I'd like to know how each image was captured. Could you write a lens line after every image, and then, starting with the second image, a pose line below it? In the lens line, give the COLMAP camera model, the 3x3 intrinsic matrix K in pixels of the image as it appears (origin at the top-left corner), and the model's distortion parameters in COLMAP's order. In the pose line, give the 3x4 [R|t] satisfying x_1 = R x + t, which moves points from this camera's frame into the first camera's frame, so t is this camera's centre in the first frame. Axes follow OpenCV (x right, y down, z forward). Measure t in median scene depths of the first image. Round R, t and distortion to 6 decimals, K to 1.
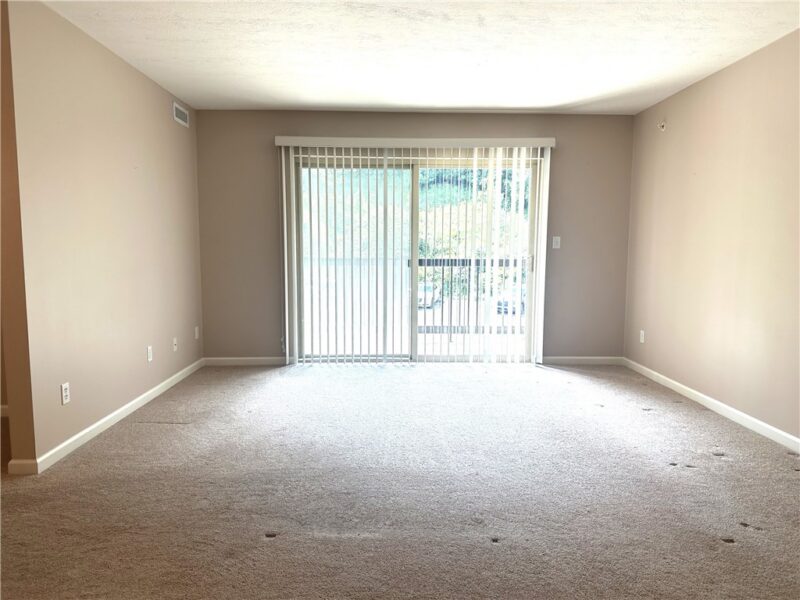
lens RADIAL K [[562.8, 0, 400.0], [0, 562.8, 300.0], [0, 0, 1]] dist [0.024511, -0.001267]
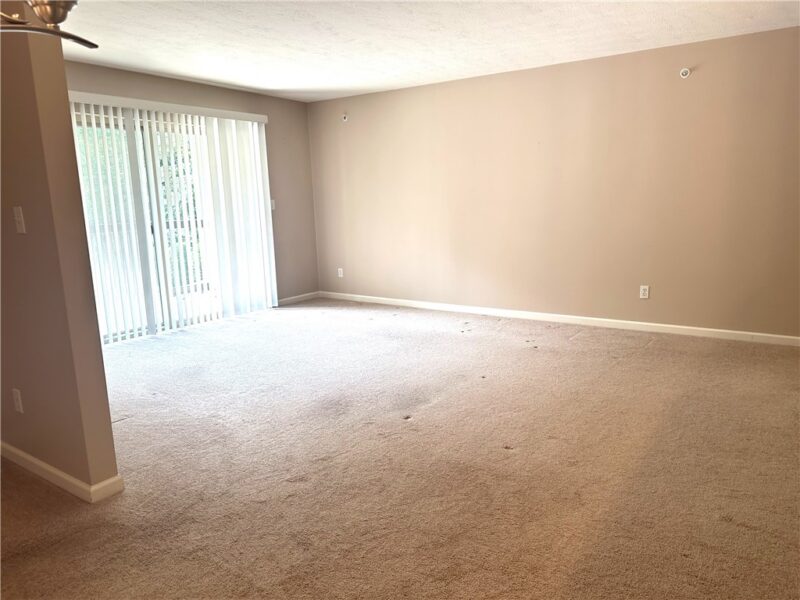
lens RADIAL K [[562.8, 0, 400.0], [0, 562.8, 300.0], [0, 0, 1]] dist [0.024511, -0.001267]
pose [[0.594212, -0.163798, 0.787453, -0.558555], [0.106335, 0.986448, 0.124950, -0.024162], [-0.797248, 0.009487, 0.603577, 0.065636]]
